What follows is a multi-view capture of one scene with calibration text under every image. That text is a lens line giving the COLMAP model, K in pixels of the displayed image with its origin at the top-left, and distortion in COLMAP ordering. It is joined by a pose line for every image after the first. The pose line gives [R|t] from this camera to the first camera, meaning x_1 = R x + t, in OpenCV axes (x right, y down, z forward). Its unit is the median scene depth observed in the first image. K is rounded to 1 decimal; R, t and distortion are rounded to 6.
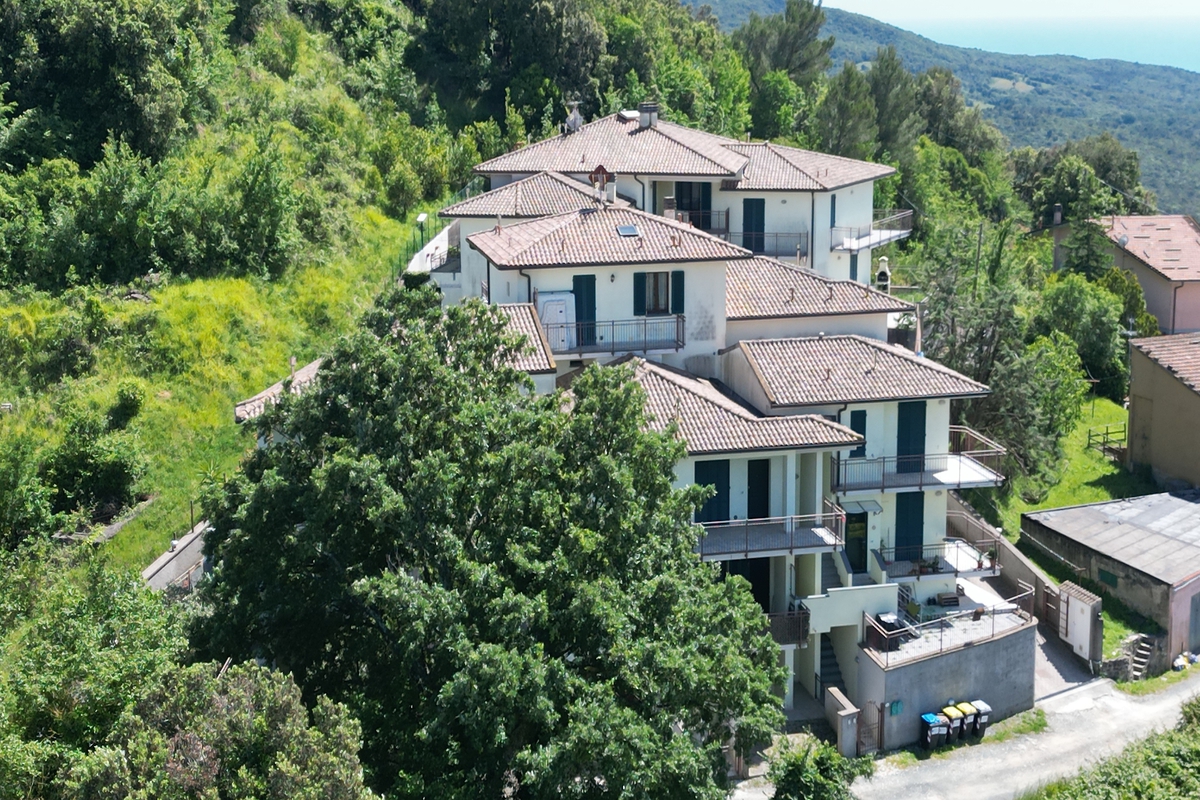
lens RADIAL K [[1575.4, 0, 598.4], [0, 1575.4, 313.4], [0, 0, 1]] dist [0.193683, -0.376262]
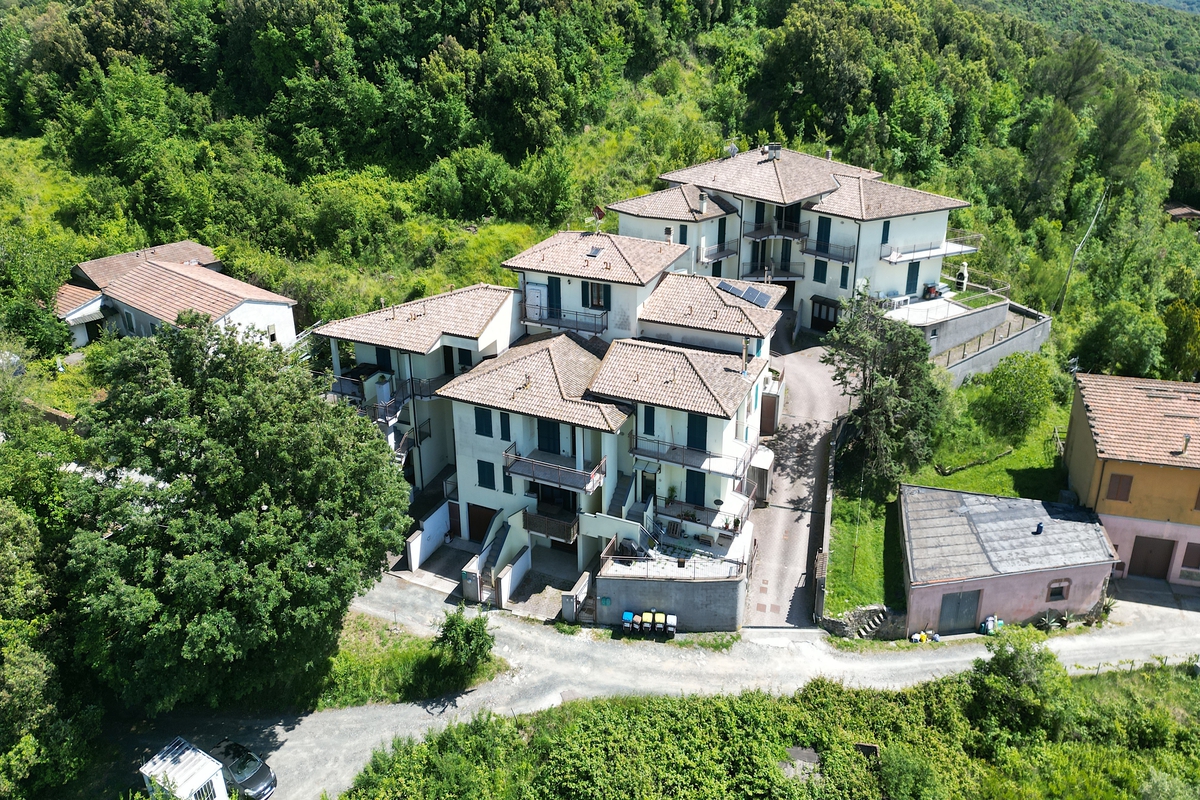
lens RADIAL K [[856.1, 0, 598.8], [0, 856.1, 251.7], [0, 0, 1]] dist [0.047502, -0.031649]
pose [[0.806002, 0.169779, -0.567041, 0.451039], [-0.102280, 0.983519, 0.149095, -0.161390], [0.583009, -0.062174, 0.810083, 0.251475]]
